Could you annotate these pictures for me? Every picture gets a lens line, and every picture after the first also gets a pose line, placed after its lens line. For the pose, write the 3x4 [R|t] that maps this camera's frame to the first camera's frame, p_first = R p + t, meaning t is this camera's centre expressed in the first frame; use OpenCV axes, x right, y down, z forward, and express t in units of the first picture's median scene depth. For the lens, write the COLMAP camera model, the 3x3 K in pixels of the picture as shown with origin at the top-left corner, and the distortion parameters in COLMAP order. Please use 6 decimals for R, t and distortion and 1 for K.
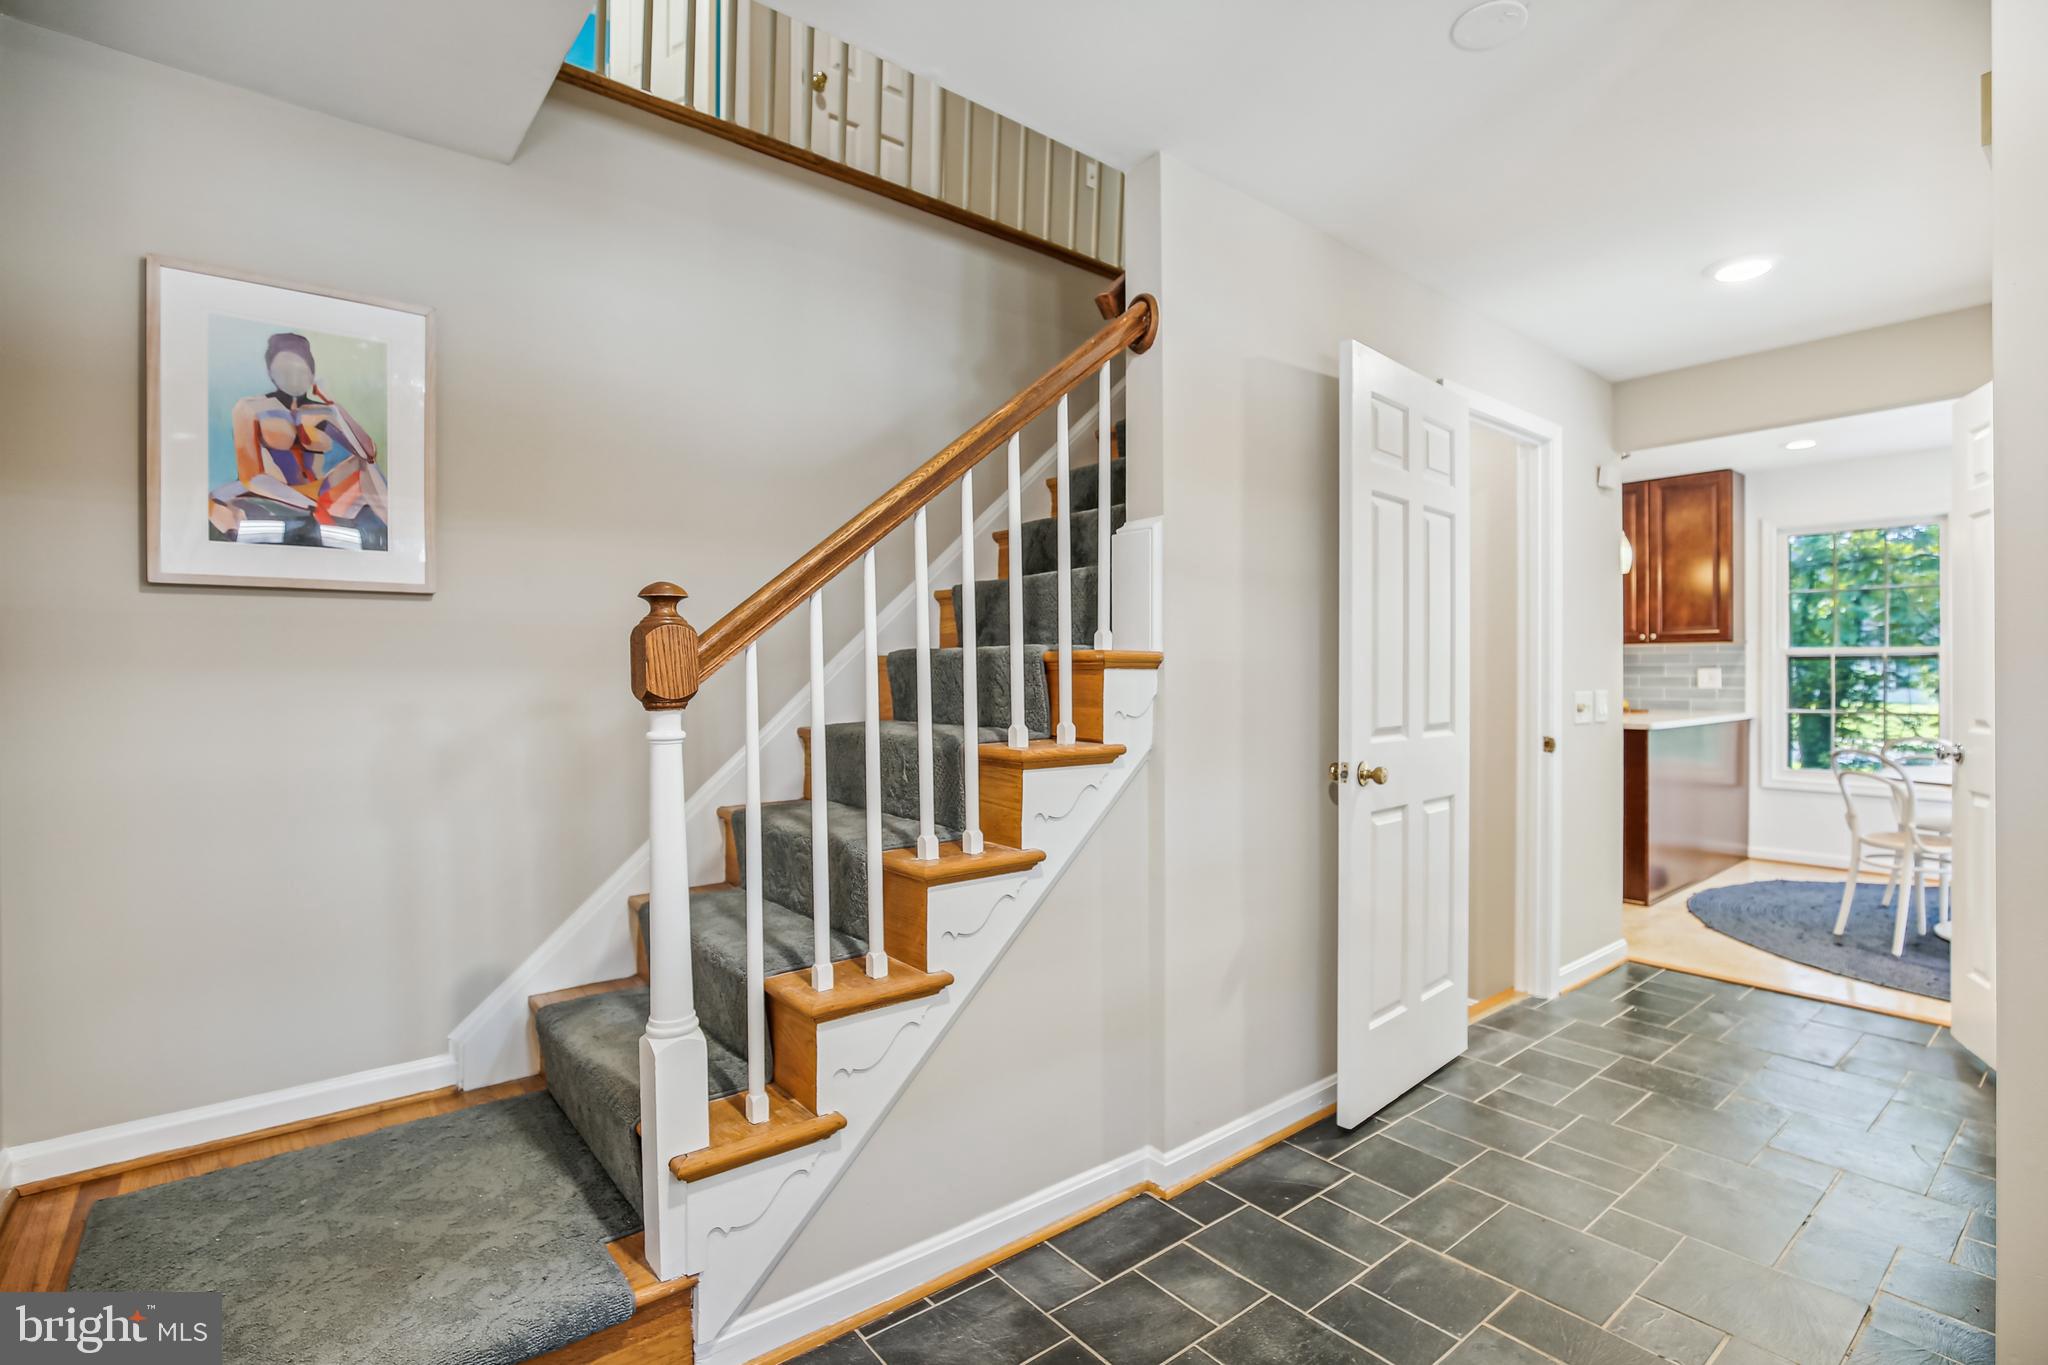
lens RADIAL K [[959.3, 0, 1043.3], [0, 959.3, 689.7], [0, 0, 1]] dist [-0.027126, 0.006849]
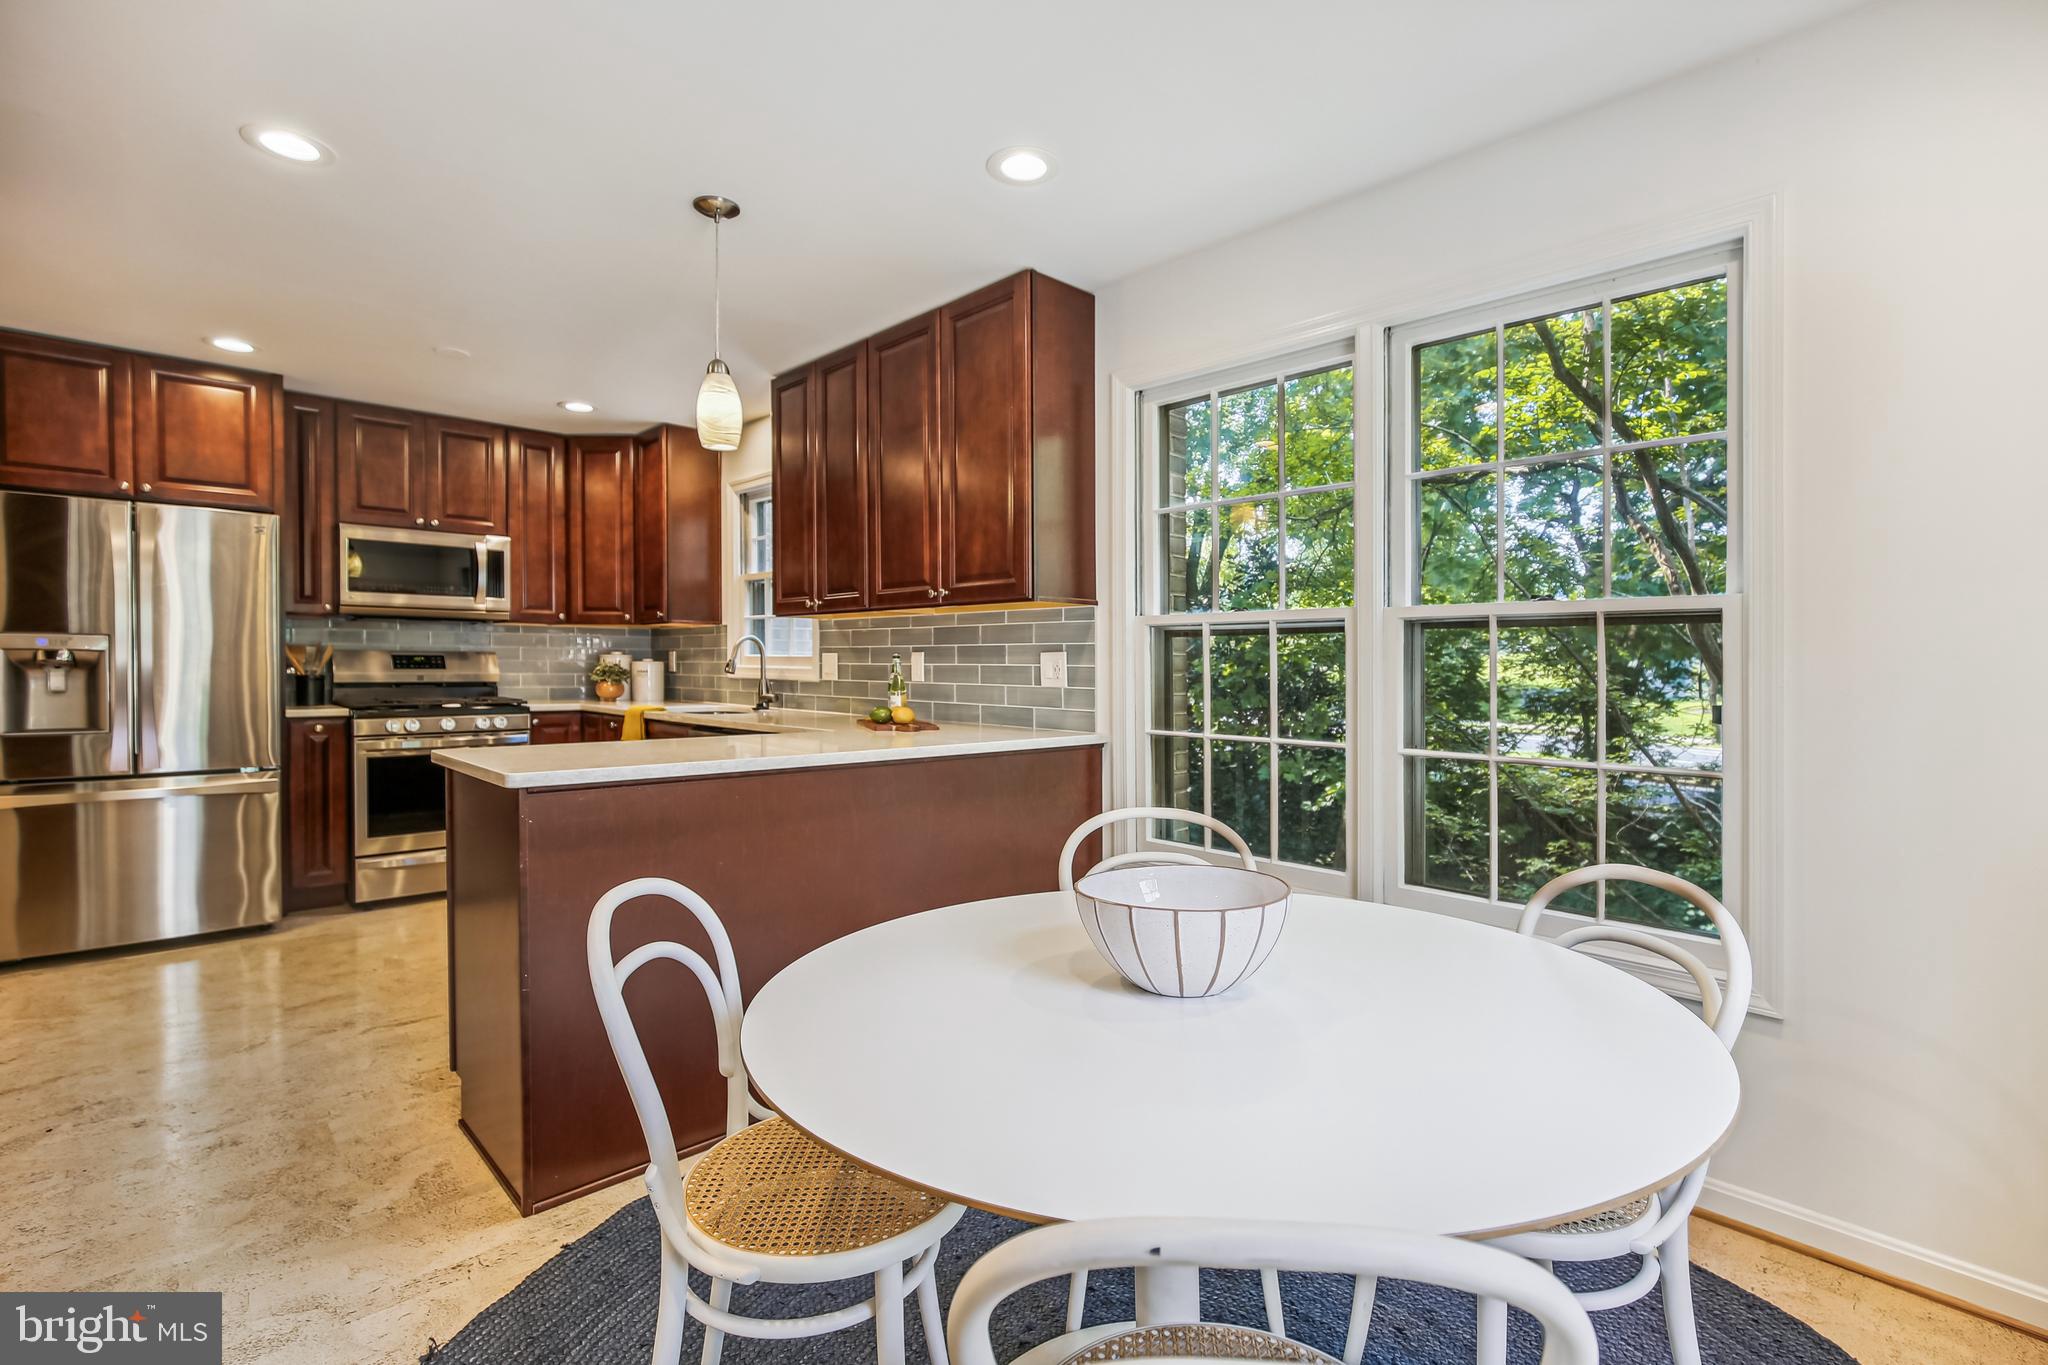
lens RADIAL K [[959.3, 0, 1049.1], [0, 959.3, 694.8], [0, 0, 1]] dist [-0.027126, 0.006849]
pose [[0.997427, 0.004254, 0.071564, 0.685453], [-0.005693, 0.999786, 0.019908, -0.008889], [-0.071464, -0.020264, 0.997237, 0.460177]]
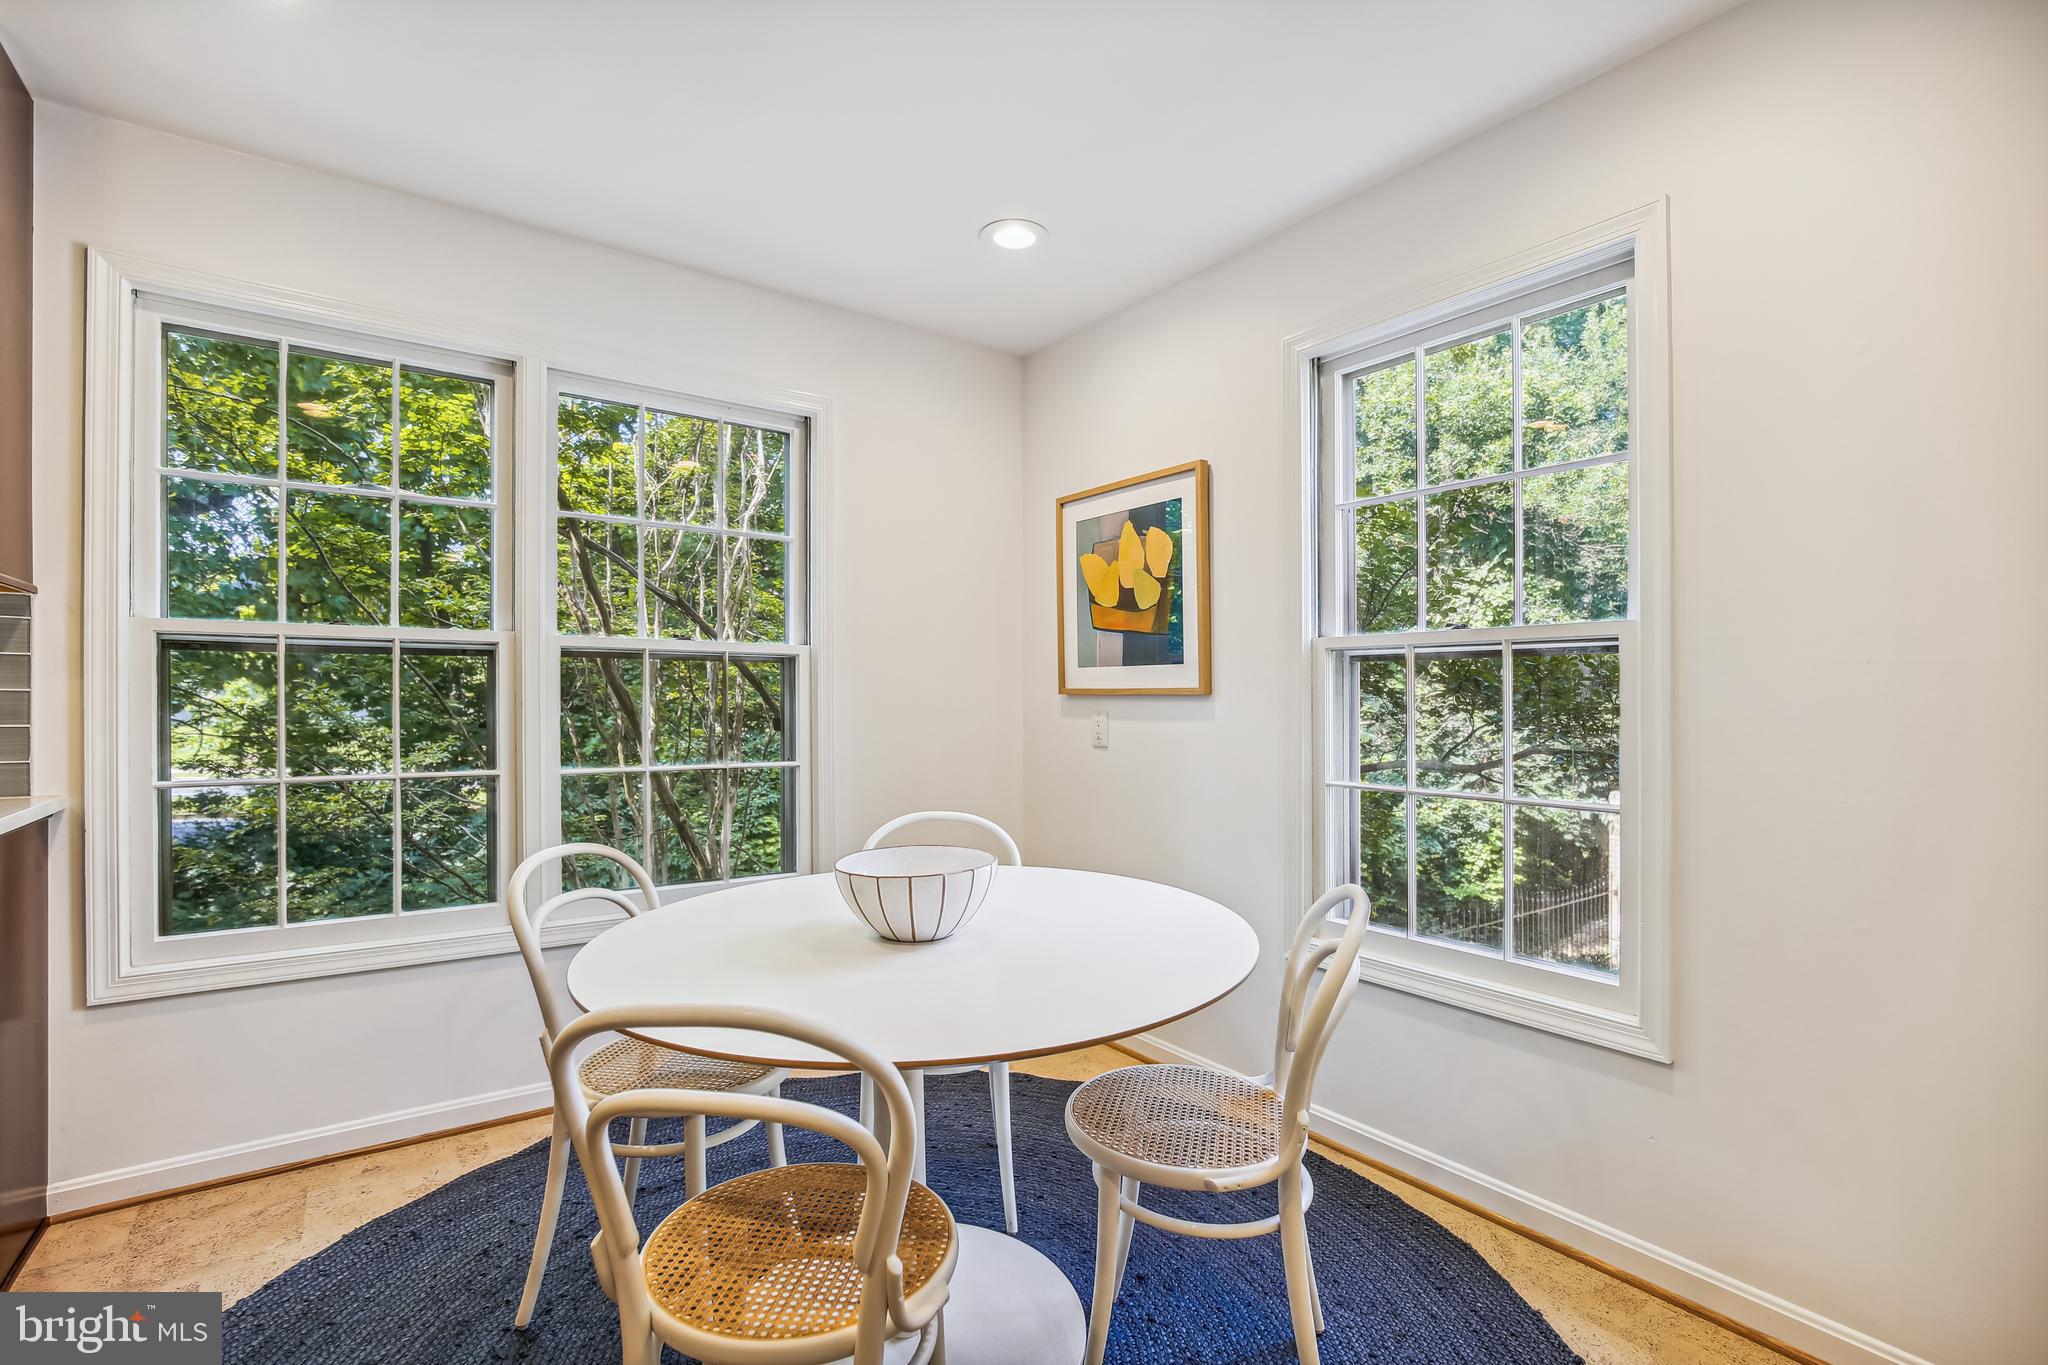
lens RADIAL K [[959.3, 0, 1016.8], [0, 959.3, 699.3], [0, 0, 1]] dist [-0.027126, 0.006849]
pose [[0.064709, 0.001632, 0.997903, 0.435526], [0.008147, 0.999964, -0.002164, -0.007583], [-0.997871, 0.008270, 0.064693, 0.635210]]
